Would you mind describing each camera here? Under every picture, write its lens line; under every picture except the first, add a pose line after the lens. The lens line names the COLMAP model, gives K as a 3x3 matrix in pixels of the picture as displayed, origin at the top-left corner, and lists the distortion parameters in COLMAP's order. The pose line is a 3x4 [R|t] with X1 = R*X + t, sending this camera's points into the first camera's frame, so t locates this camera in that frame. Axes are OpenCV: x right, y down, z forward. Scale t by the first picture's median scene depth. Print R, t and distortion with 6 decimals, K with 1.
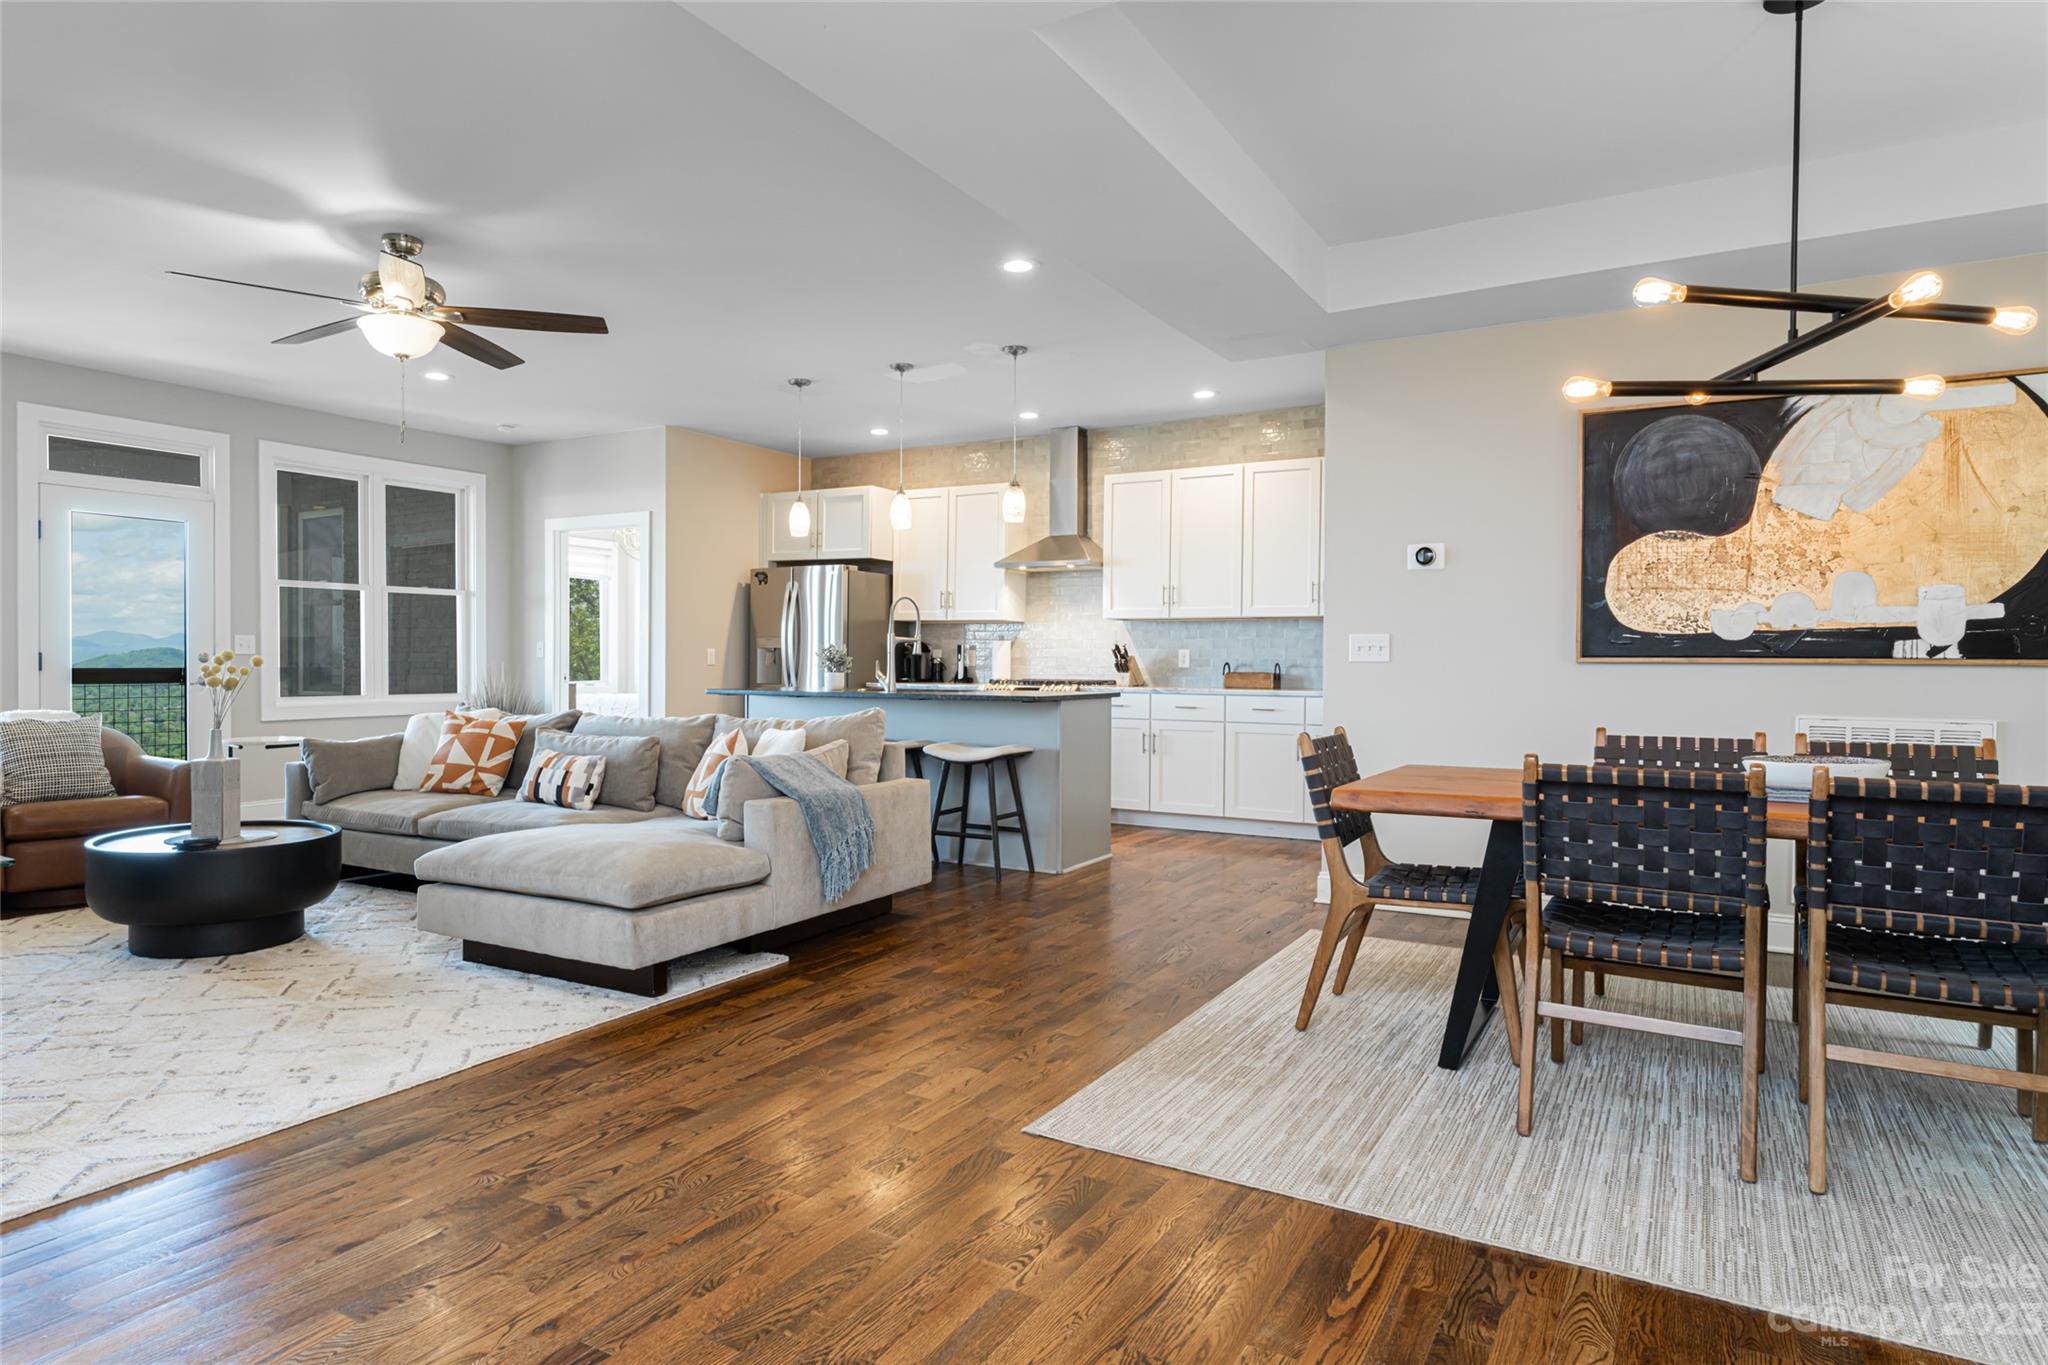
lens RADIAL K [[1229.0, 0, 1002.5], [0, 1229.0, 667.5], [0, 0, 1]] dist [0.003164, 0.004297]
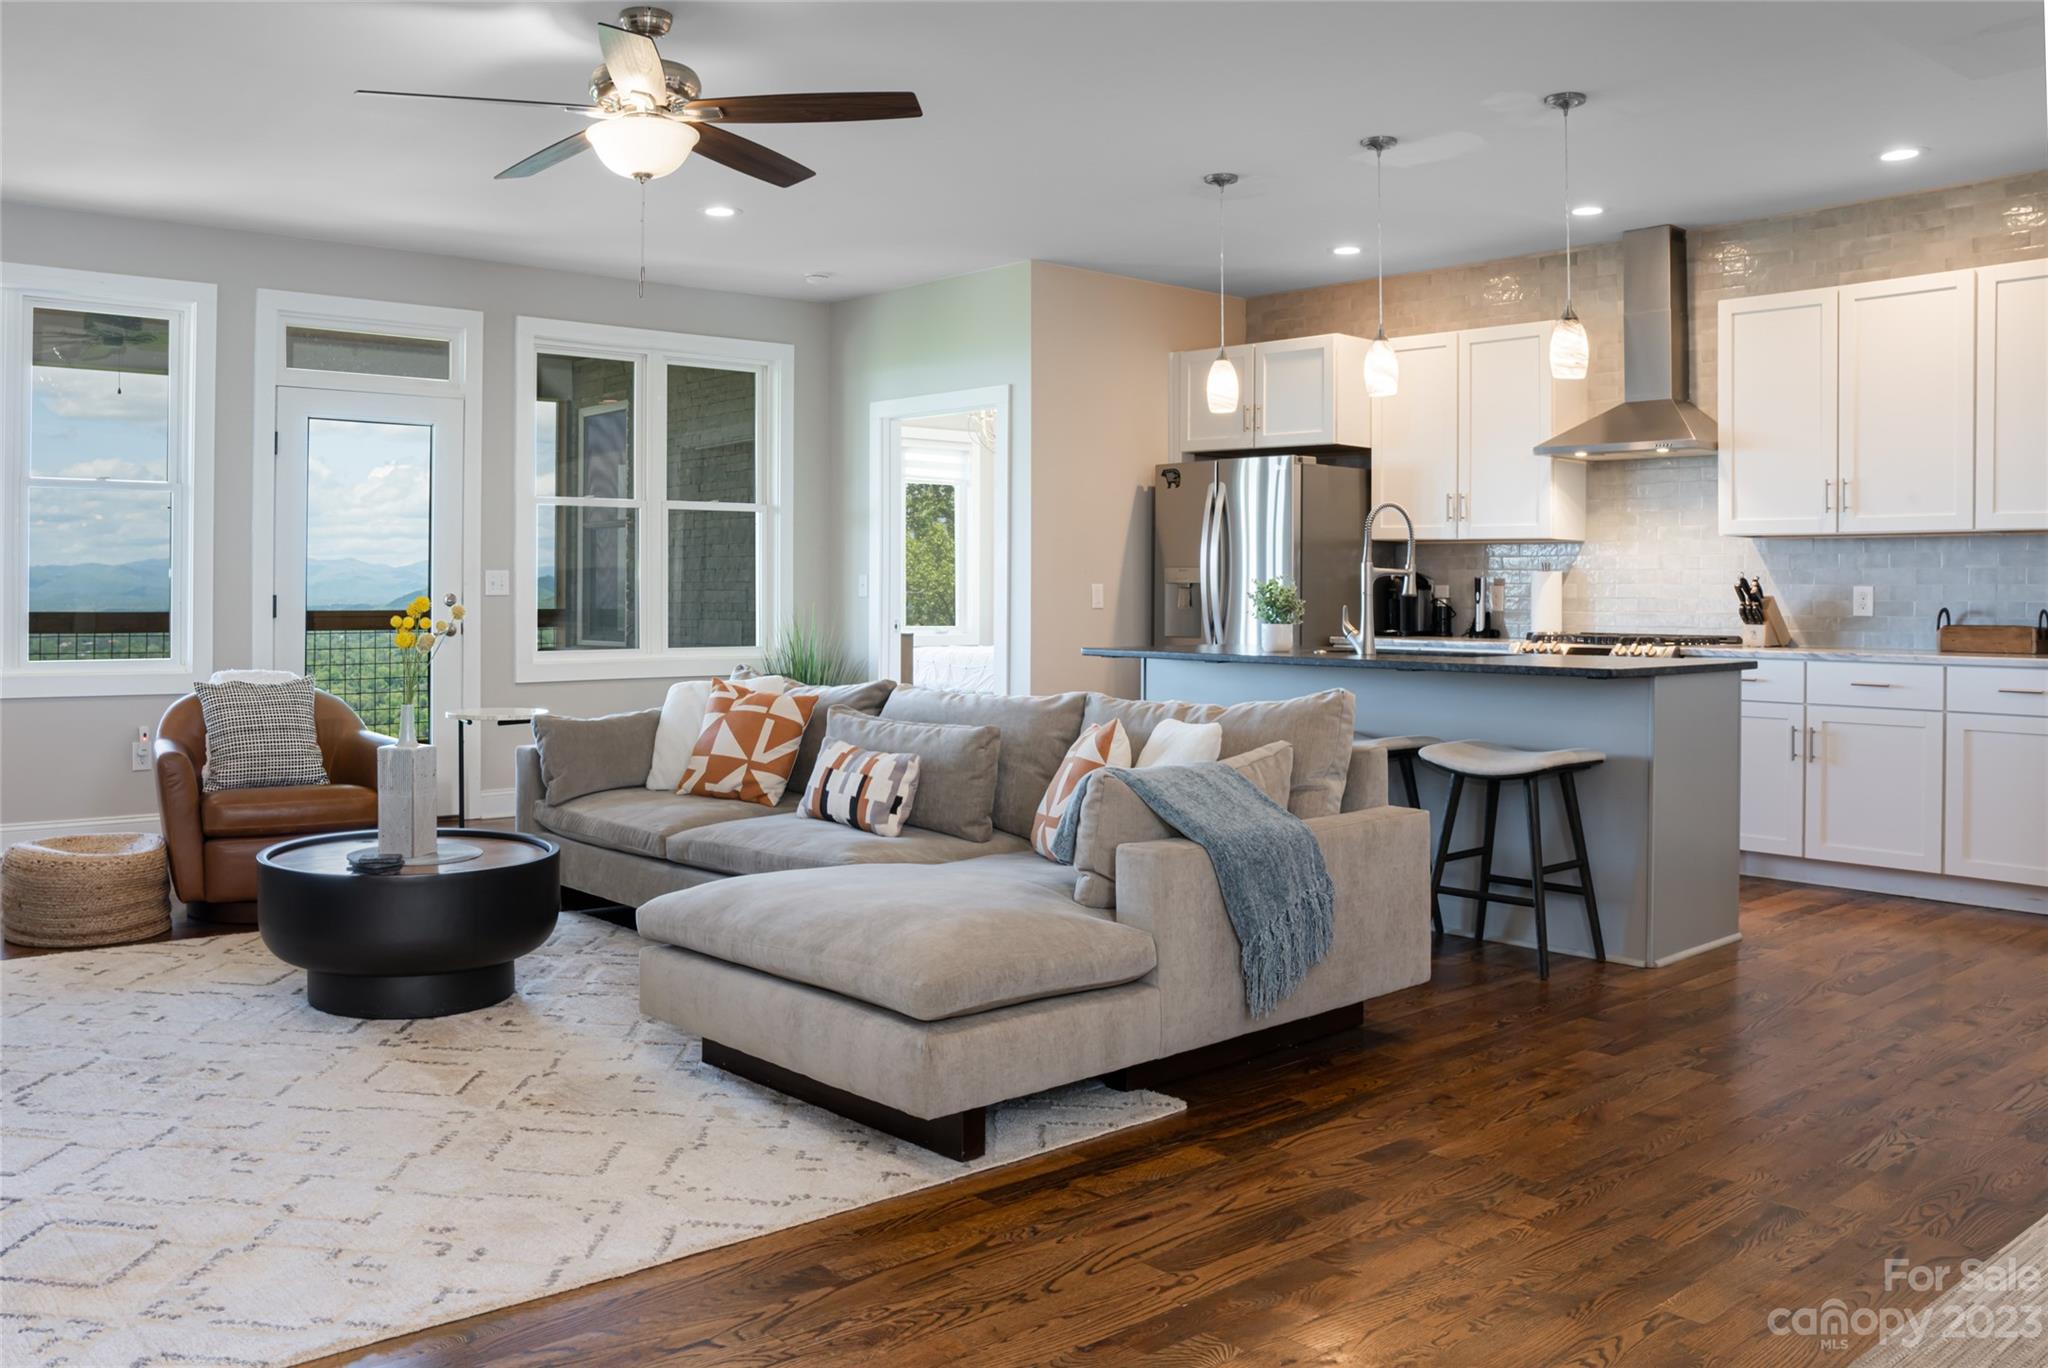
lens RADIAL K [[1693.6, 0, 910.2], [0, 1693.6, 581.3], [0, 0, 1]] dist [-0.137921, 0.097273]
pose [[0.935797, -0.001691, -0.352534, -0.008950], [-0.002217, 0.999940, -0.010683, -0.011318], [0.352531, 0.010779, 0.935738, 0.151793]]
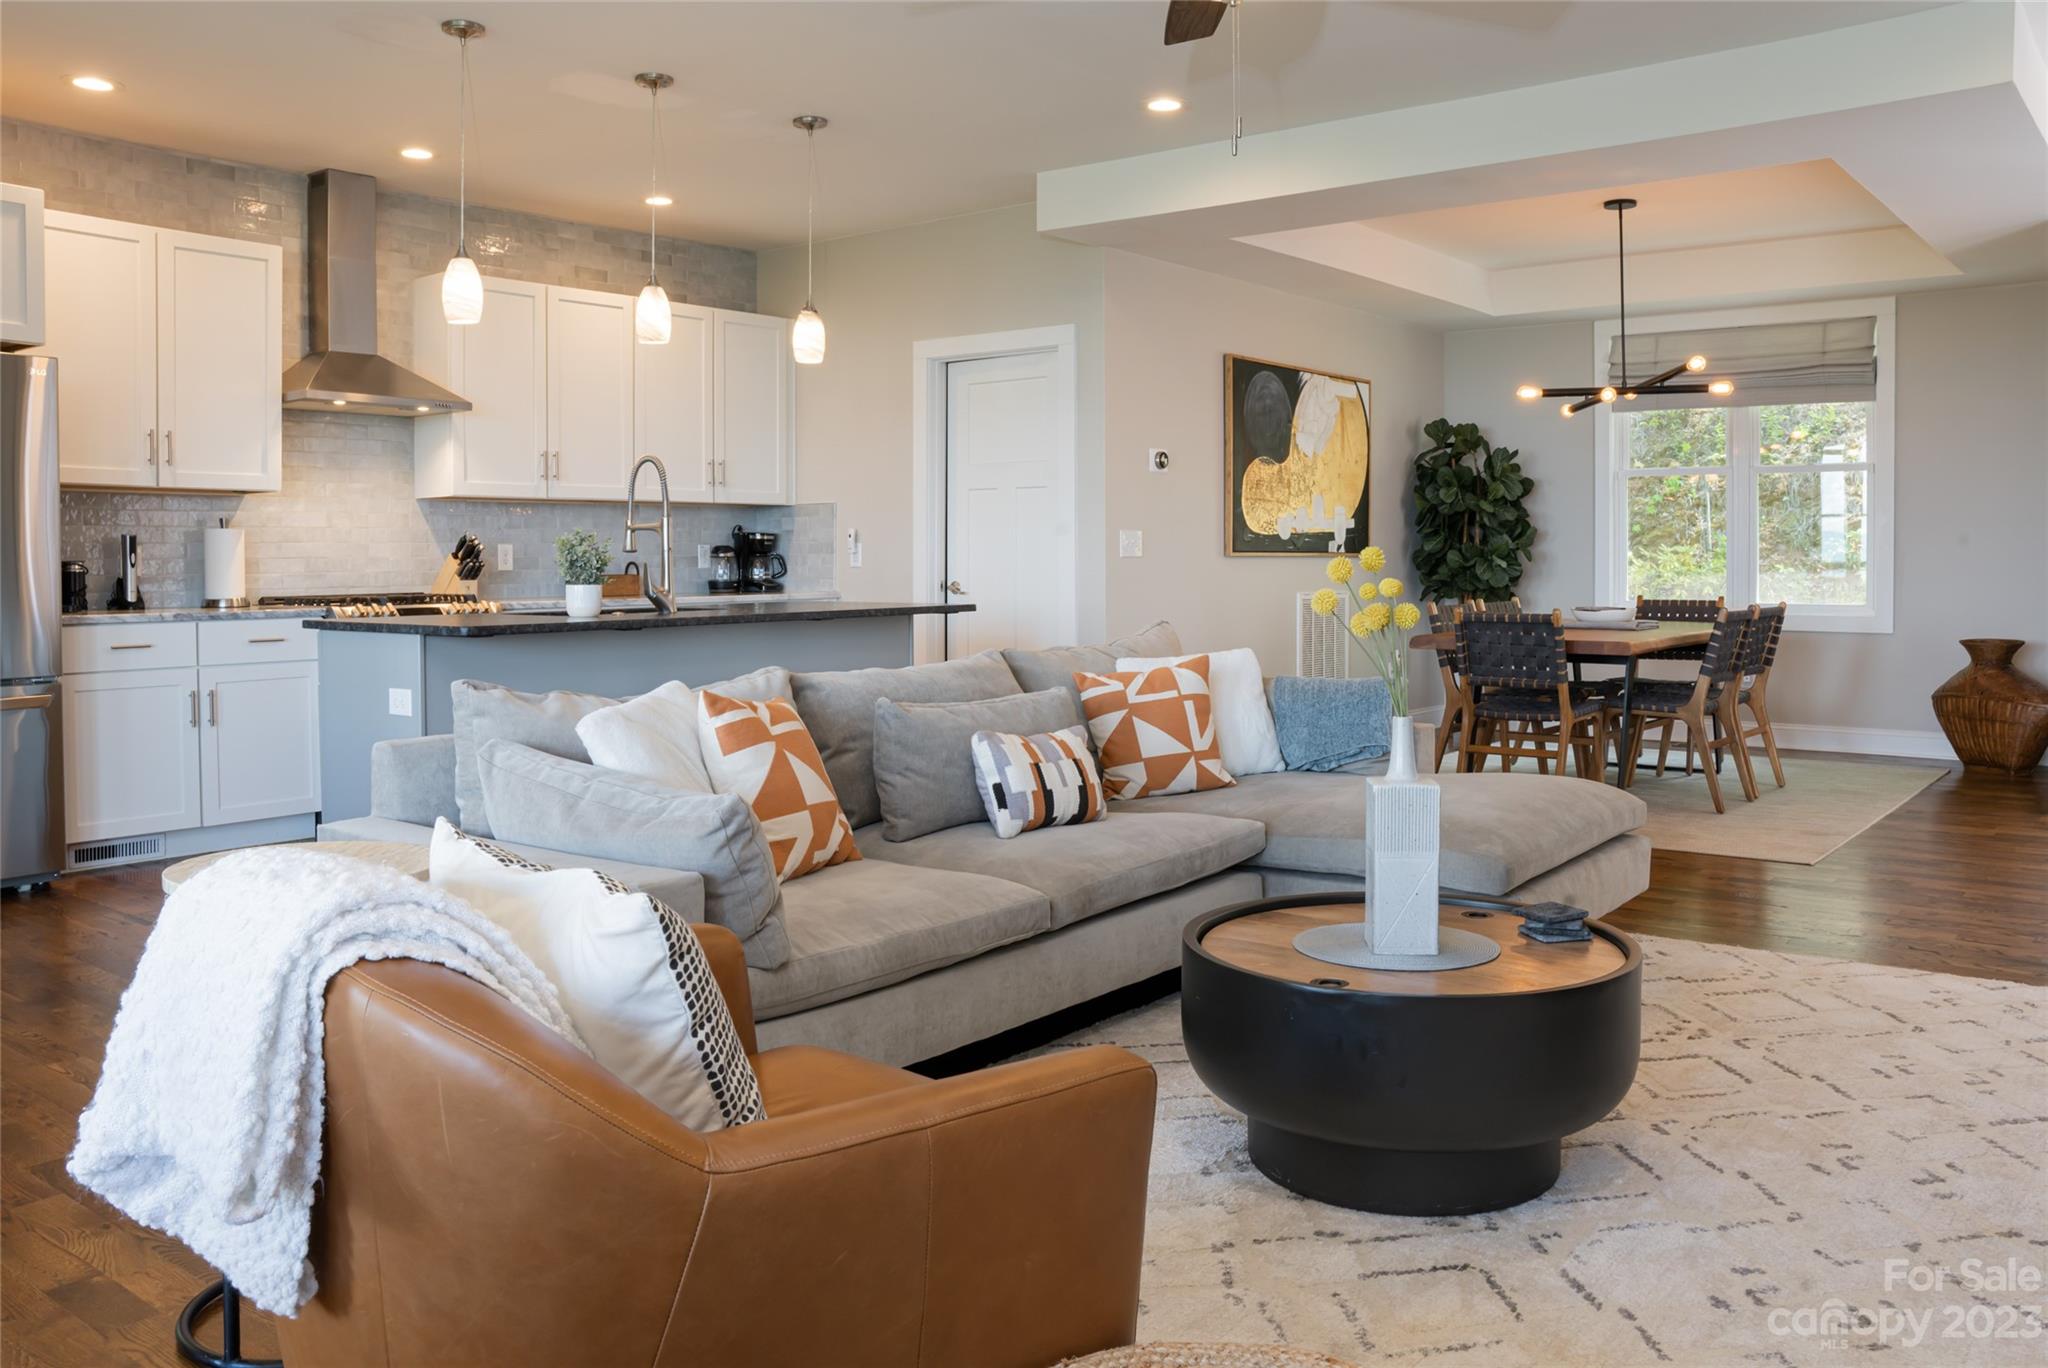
lens RADIAL K [[1638.6, 0, 1060.3], [0, 1638.6, 605.0], [0, 0, 1]] dist [-0.087386, 0.079323]
pose [[0.123832, -0.037443, 0.991596, -1.286249], [0.008358, 0.999292, 0.036690, -0.018527], [-0.992268, 0.003744, 0.124058, 1.029439]]
